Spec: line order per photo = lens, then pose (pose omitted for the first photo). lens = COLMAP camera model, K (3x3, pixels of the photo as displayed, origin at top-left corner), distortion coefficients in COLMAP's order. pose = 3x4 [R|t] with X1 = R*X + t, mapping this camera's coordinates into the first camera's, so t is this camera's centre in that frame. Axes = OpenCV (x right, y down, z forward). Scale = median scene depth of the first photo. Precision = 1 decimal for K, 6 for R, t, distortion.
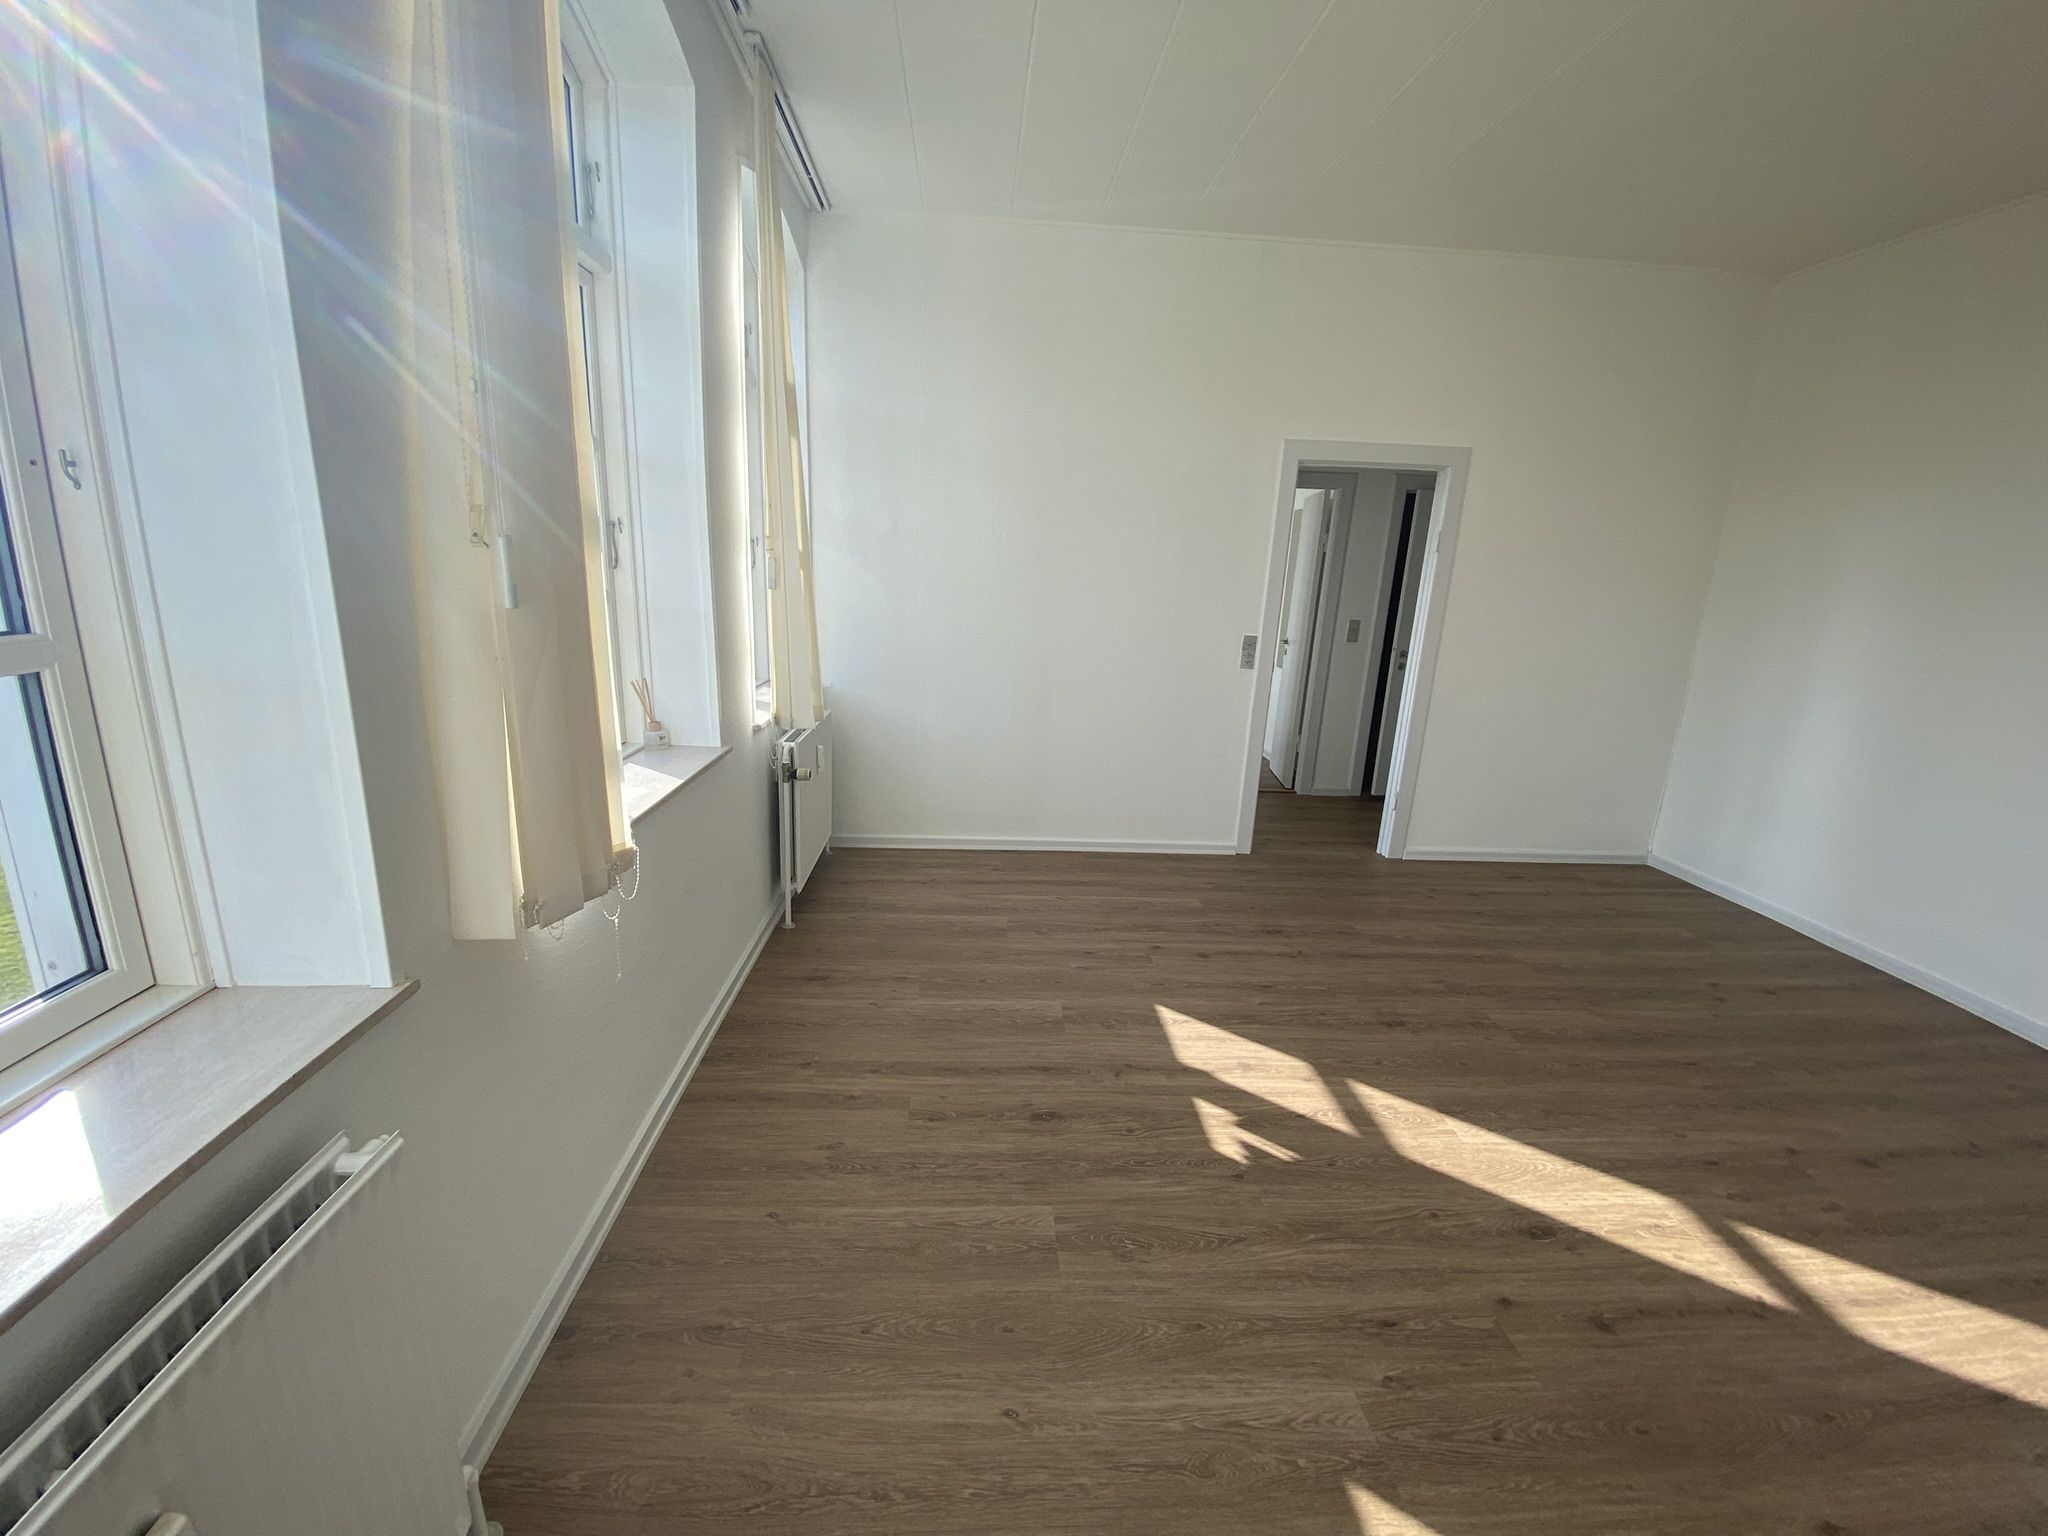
lens RADIAL K [[826.9, 0, 1021.5], [0, 826.9, 753.2], [0, 0, 1]] dist [0.024937, -0.023879]
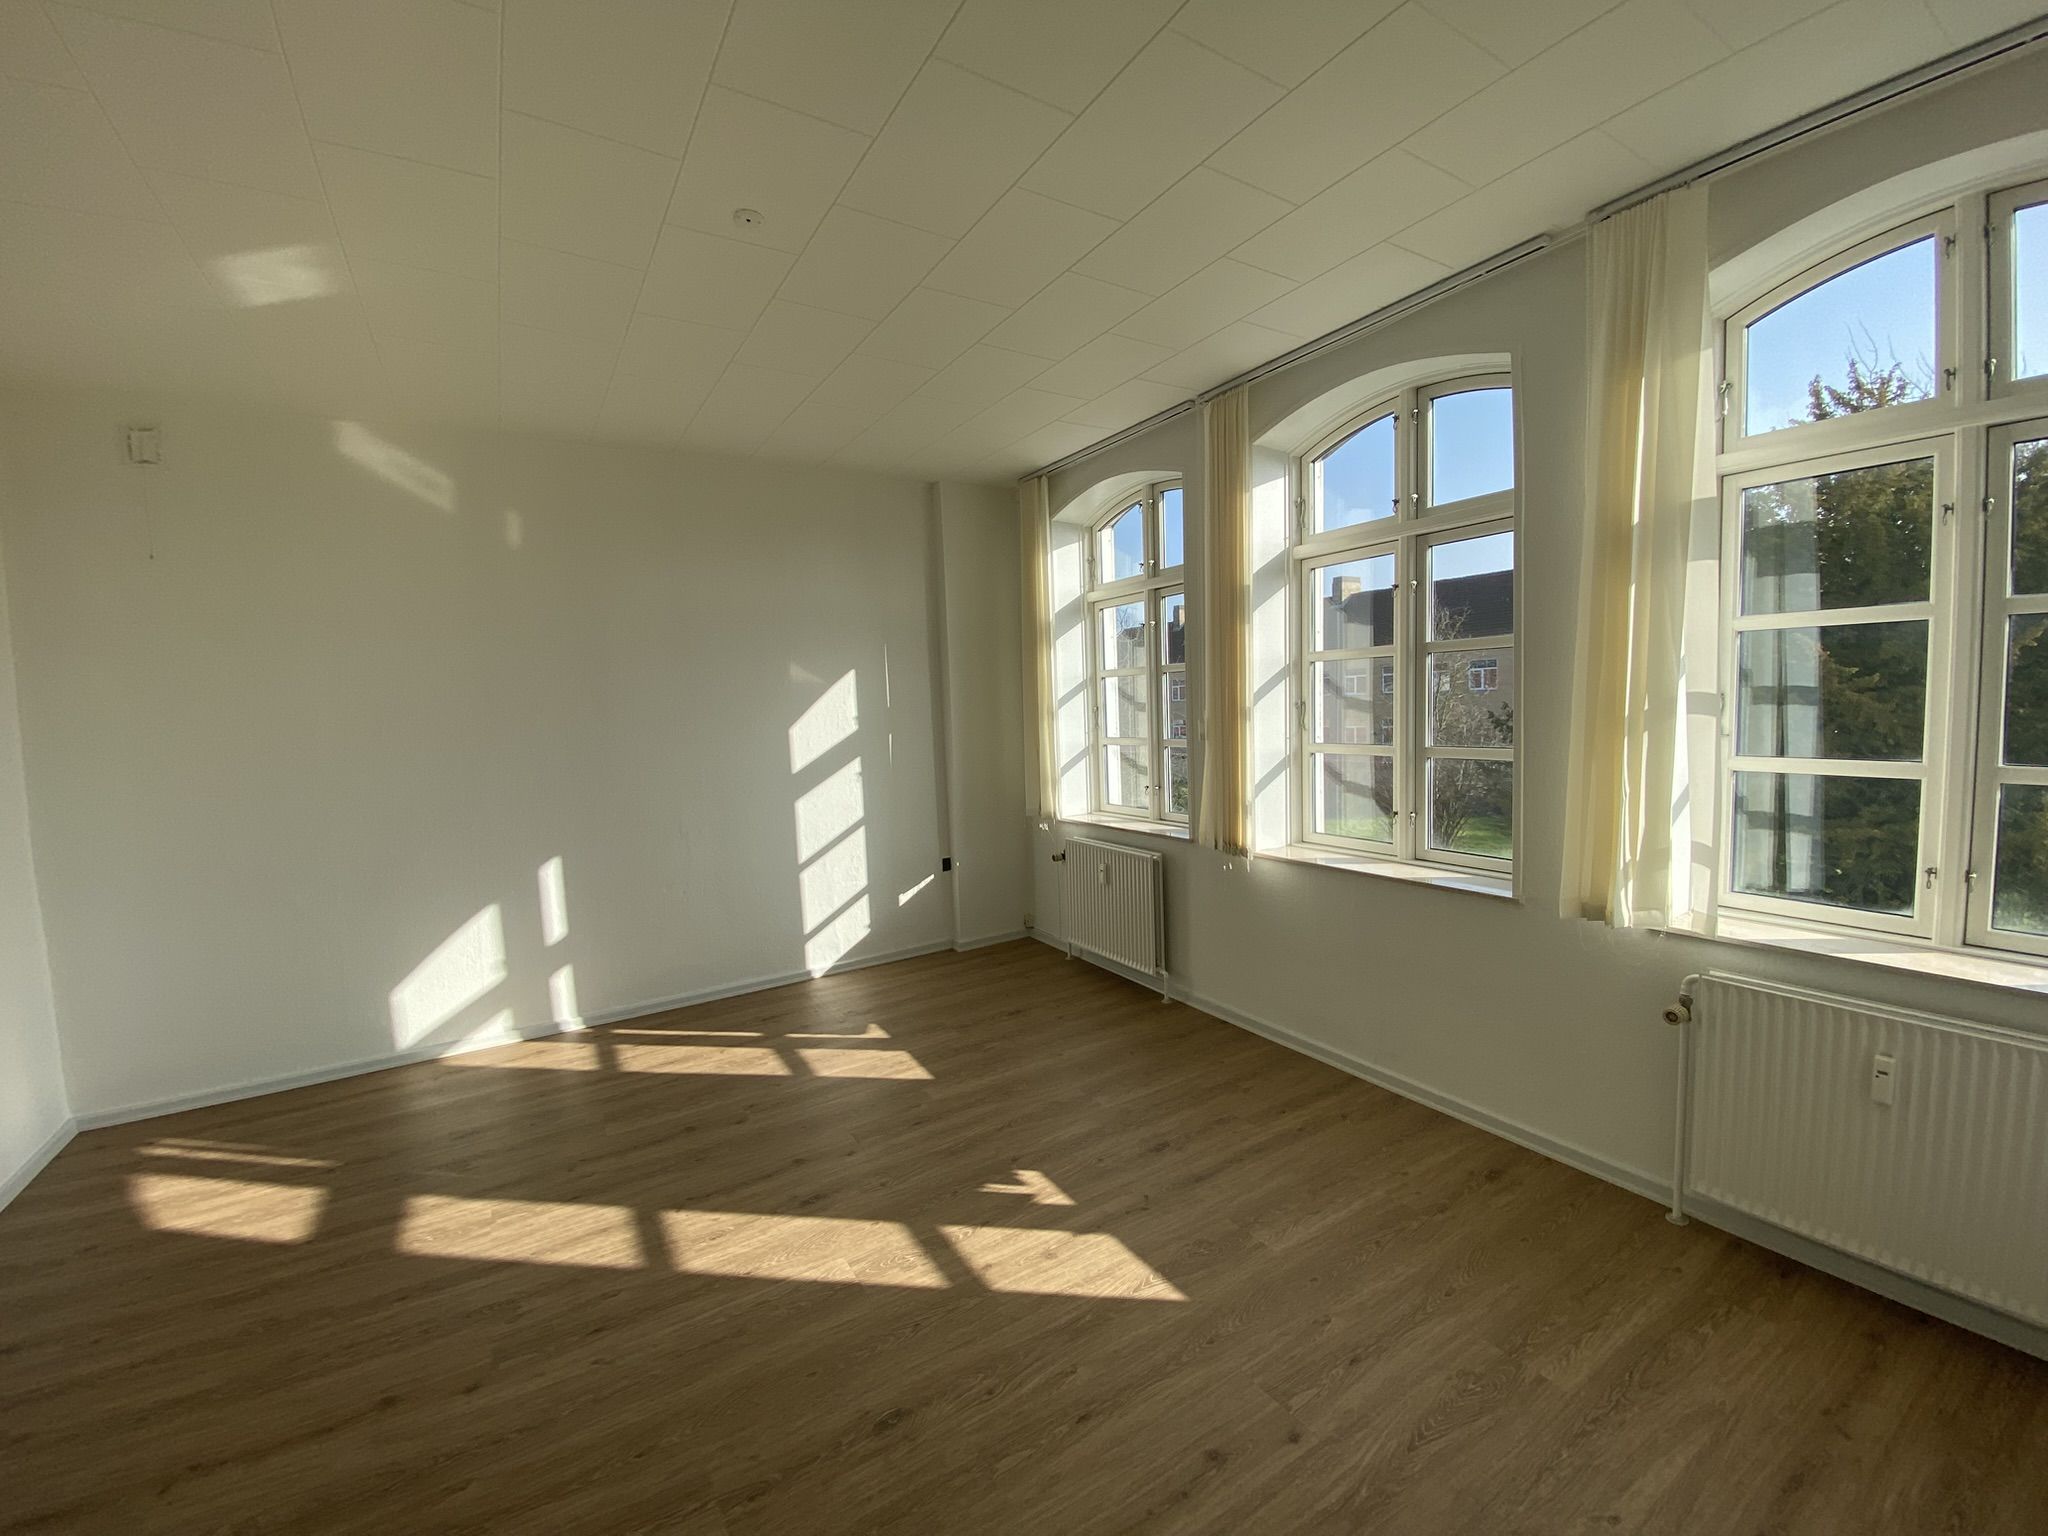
lens RADIAL K [[826.9, 0, 1021.5], [0, 826.9, 753.2], [0, 0, 1]] dist [0.024937, -0.023879]
pose [[-0.877002, 0.020909, -0.480031, 0.697776], [-0.109930, 0.963822, 0.242820, -0.372436], [0.467742, 0.265724, -0.842976, 1.543685]]
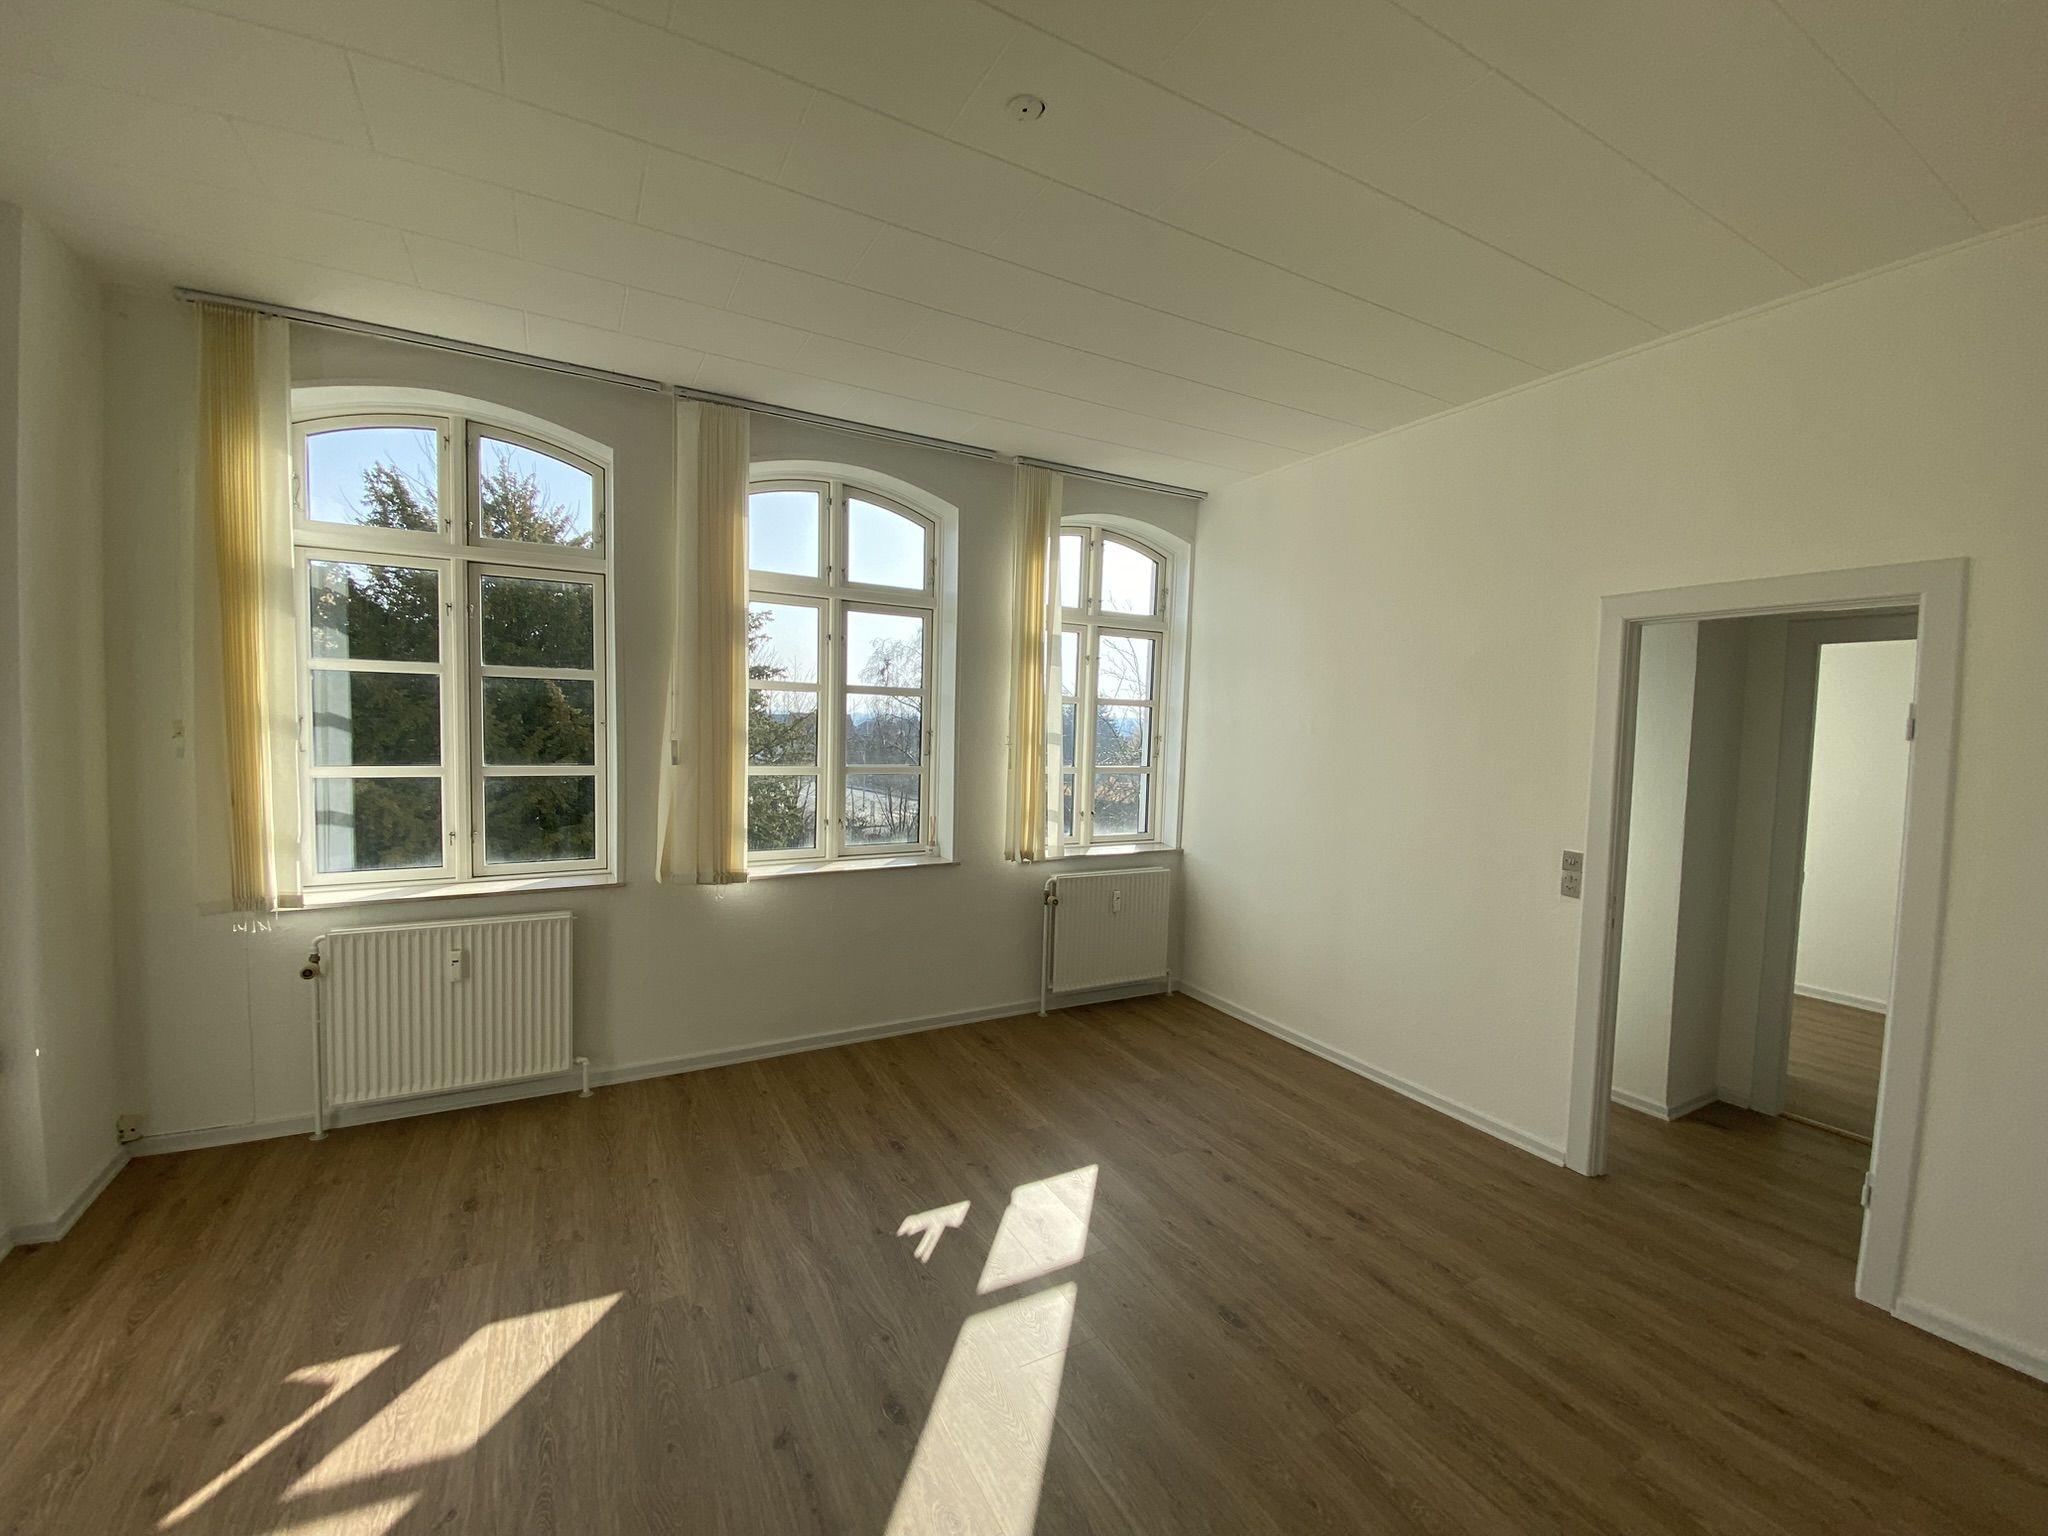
lens RADIAL K [[826.9, 0, 1021.5], [0, 826.9, 753.2], [0, 0, 1]] dist [0.024937, -0.023879]
pose [[0.432945, 0.002534, -0.901417, 1.134305], [-0.211441, 0.972382, -0.098820, -0.080905], [0.876271, 0.233380, 0.421524, 0.386494]]
